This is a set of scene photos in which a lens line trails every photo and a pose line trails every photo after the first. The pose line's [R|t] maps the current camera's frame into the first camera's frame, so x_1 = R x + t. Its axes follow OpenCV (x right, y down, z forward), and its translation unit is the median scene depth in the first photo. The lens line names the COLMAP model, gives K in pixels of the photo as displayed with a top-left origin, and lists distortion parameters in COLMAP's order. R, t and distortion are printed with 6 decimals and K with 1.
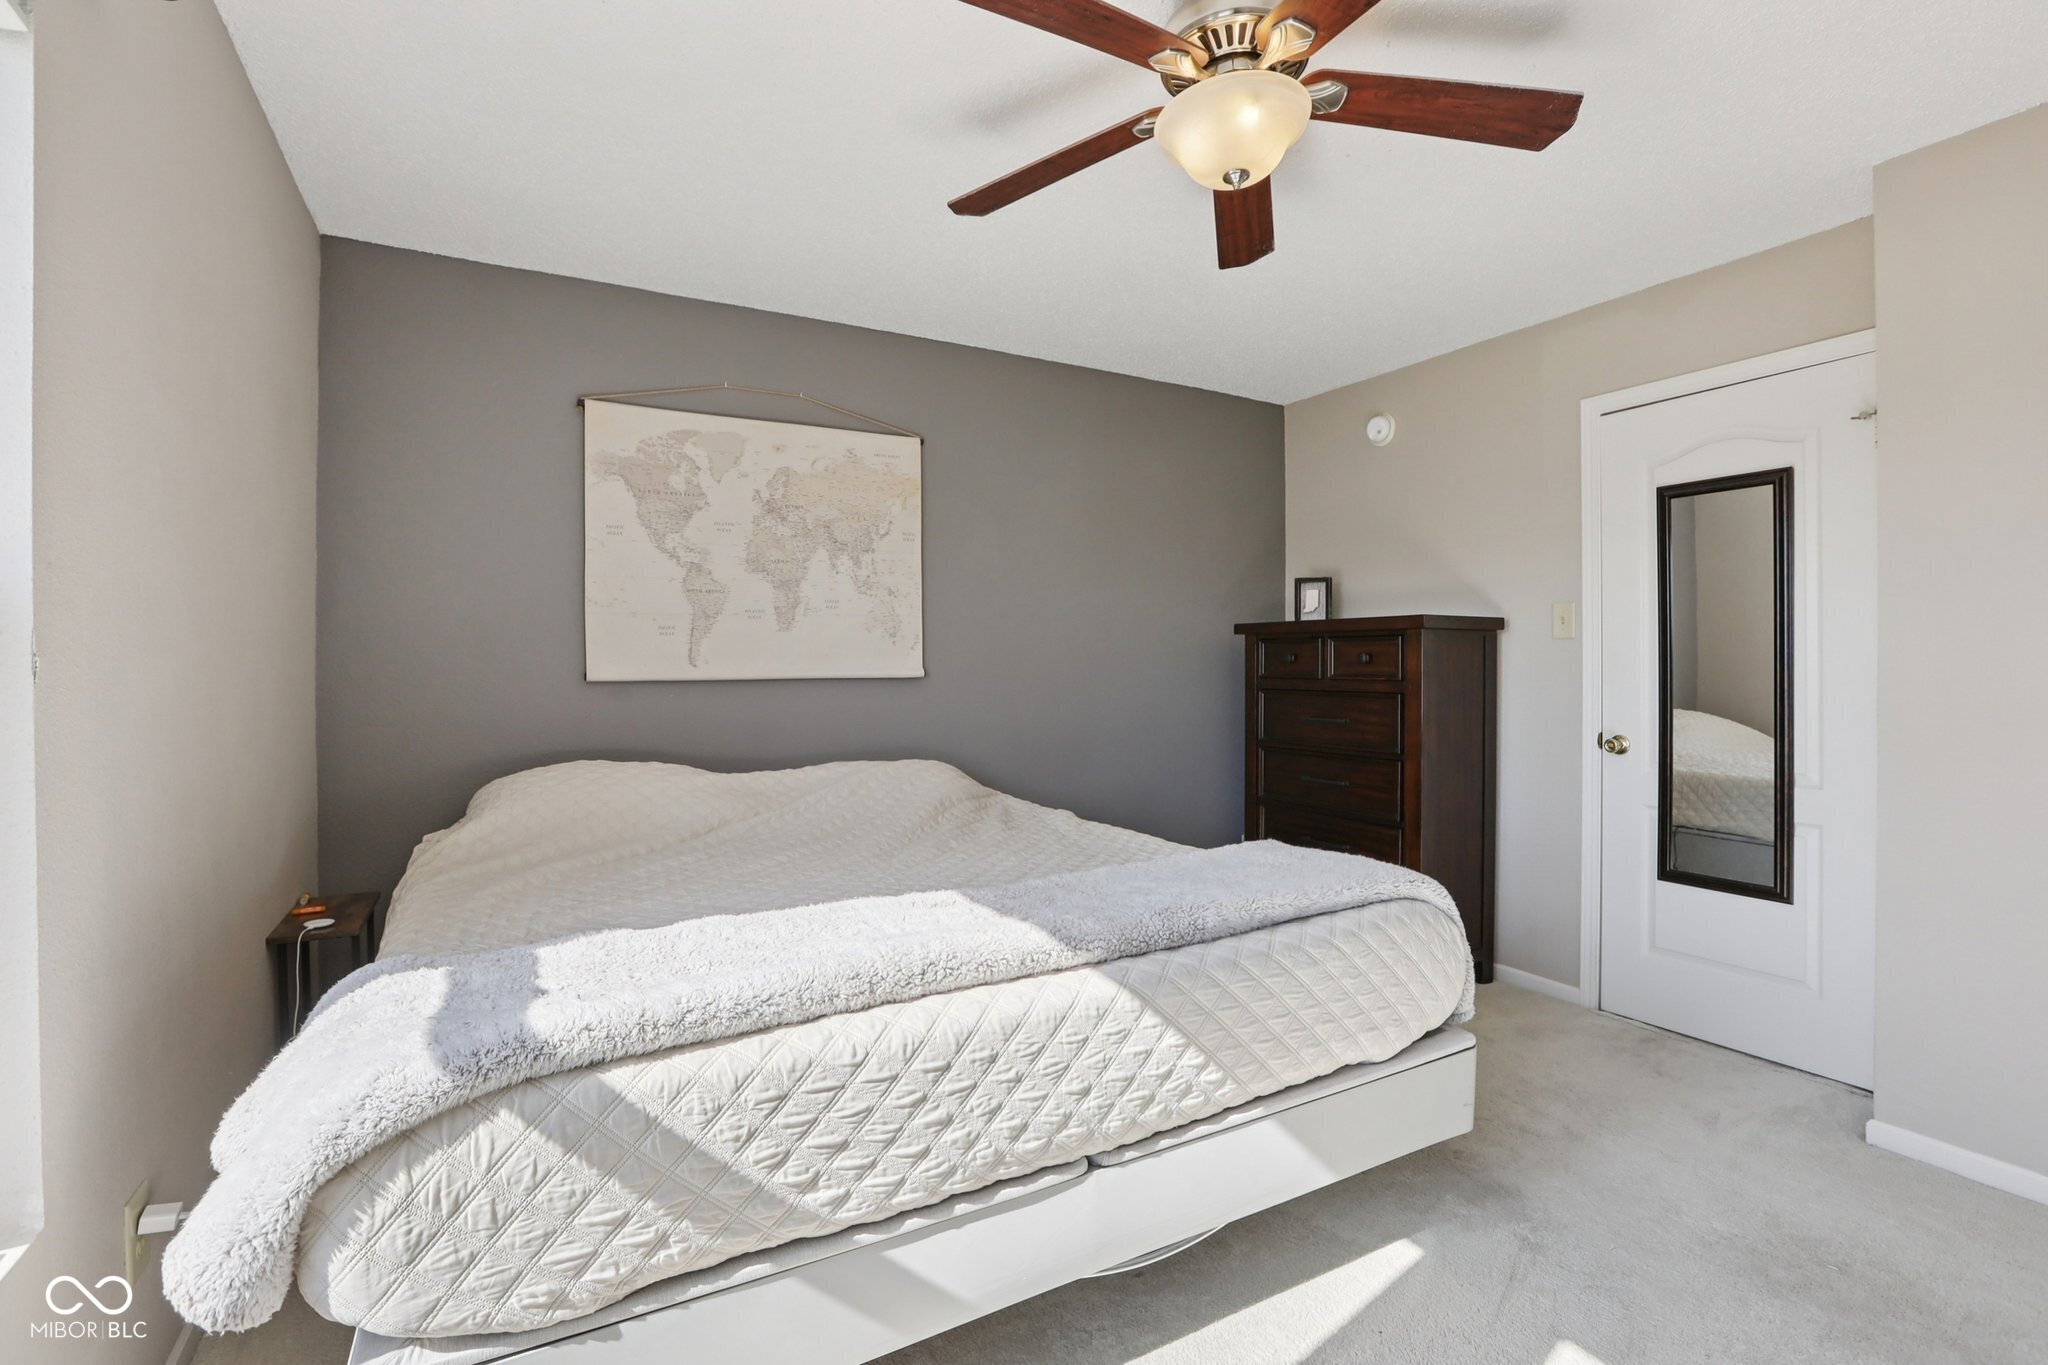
lens RADIAL K [[928.9, 0, 1025.6], [0, 928.9, 668.5], [0, 0, 1]] dist [-0.034851, 0.003136]
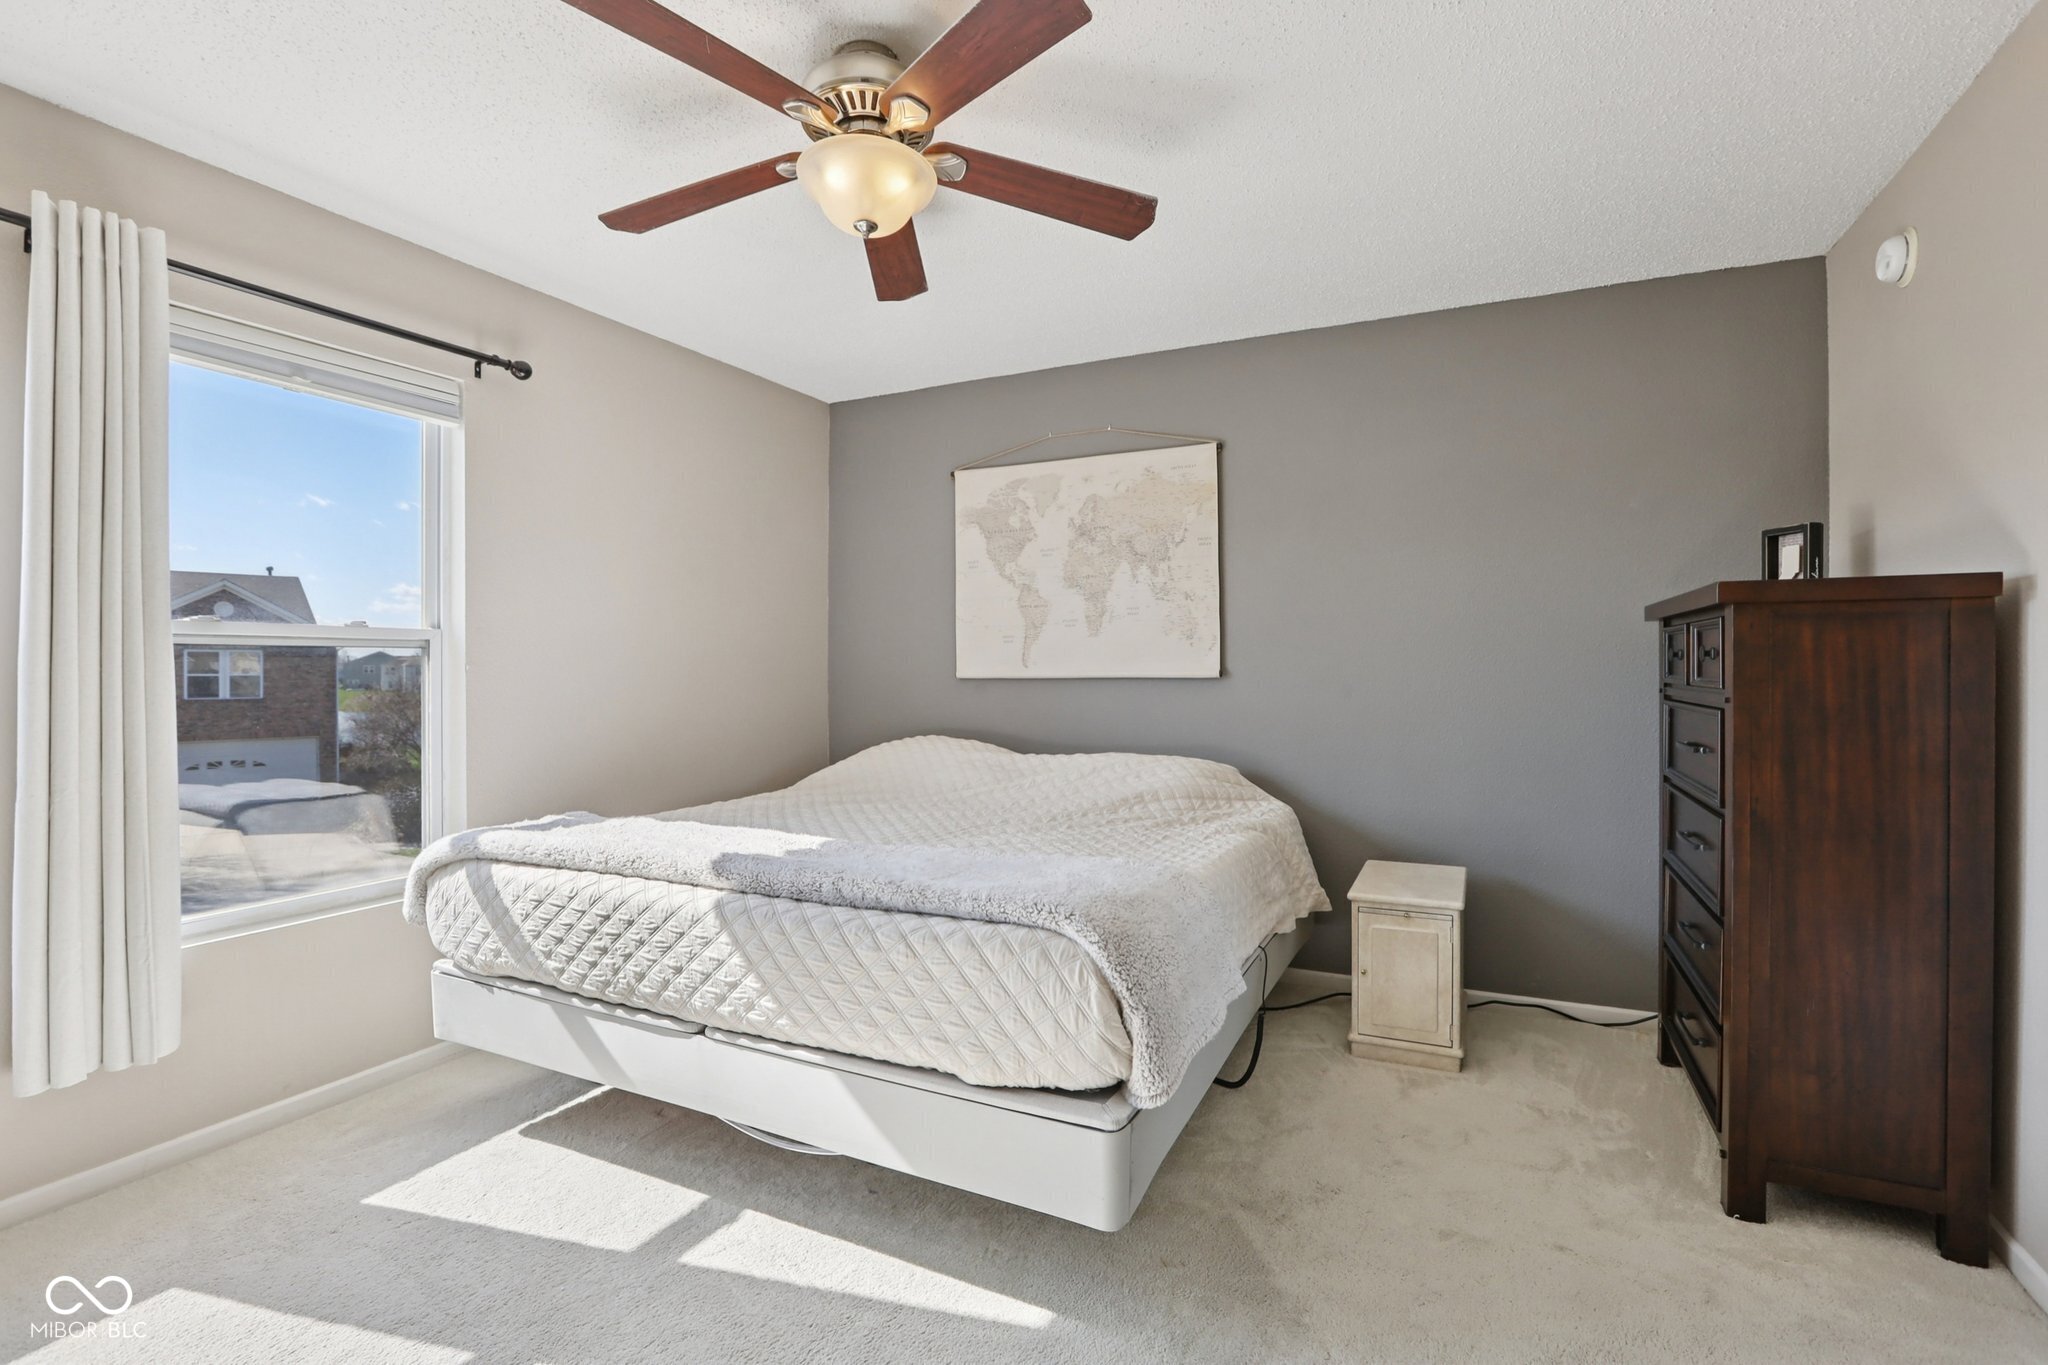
lens RADIAL K [[928.9, 0, 1025.0], [0, 928.9, 677.0], [0, 0, 1]] dist [-0.034851, 0.003136]
pose [[0.569541, 0.009512, -0.821908, 1.276426], [-0.001994, 0.999946, 0.010191, -0.003229], [0.821960, -0.004165, 0.569530, 0.534998]]
